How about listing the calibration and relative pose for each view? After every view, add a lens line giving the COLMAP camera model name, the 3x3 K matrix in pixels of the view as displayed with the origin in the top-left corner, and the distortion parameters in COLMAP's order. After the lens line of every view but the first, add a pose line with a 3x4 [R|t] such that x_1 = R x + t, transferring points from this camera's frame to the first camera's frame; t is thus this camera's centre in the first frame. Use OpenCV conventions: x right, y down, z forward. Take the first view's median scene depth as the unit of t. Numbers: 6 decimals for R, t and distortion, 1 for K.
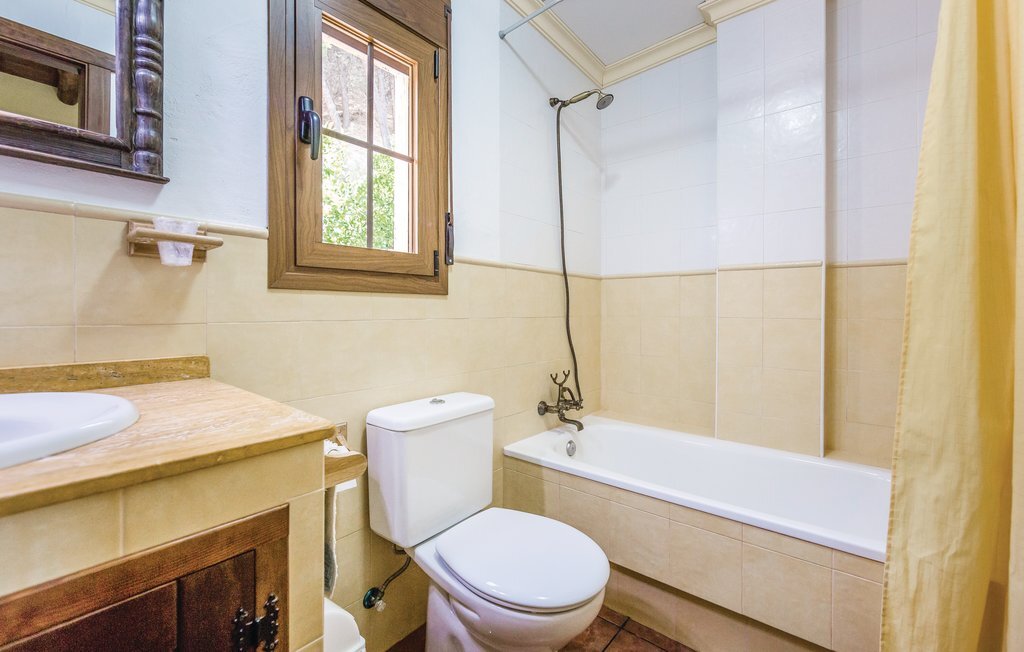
lens RADIAL K [[409.2, 0, 523.0], [0, 409.2, 312.2], [0, 0, 1]] dist [-0.000009, -0.000016]
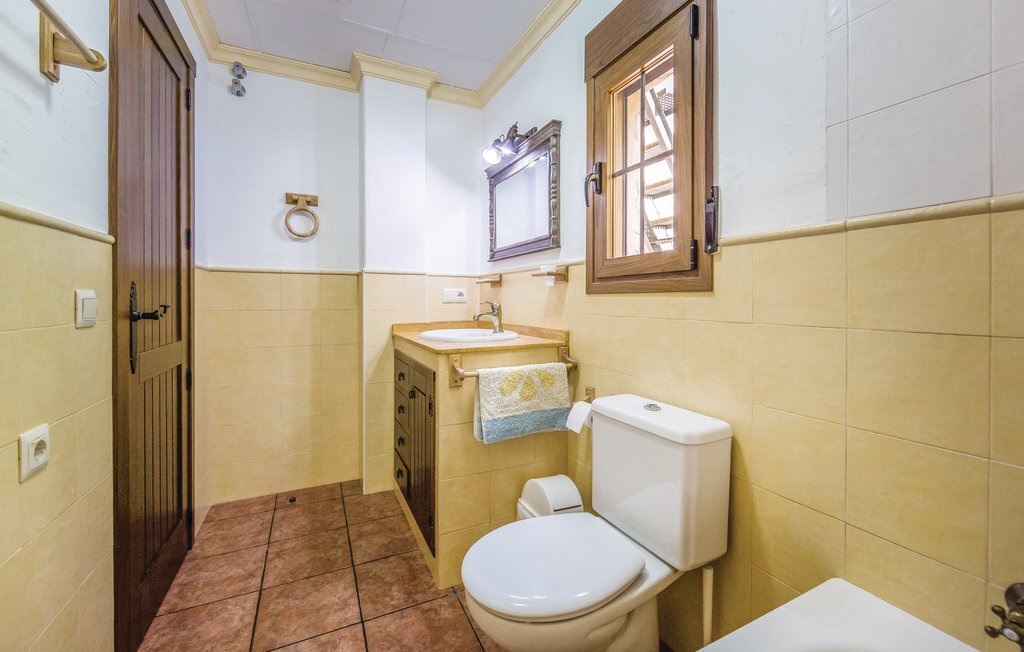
lens RADIAL K [[409.2, 0, 523.0], [0, 409.2, 312.2], [0, 0, 1]] dist [-0.000009, -0.000016]
pose [[-0.365243, 0.018836, -0.930722, 0.771243], [-0.009462, 0.999669, 0.023945, -0.018008], [0.930864, 0.017552, -0.364944, 1.059152]]
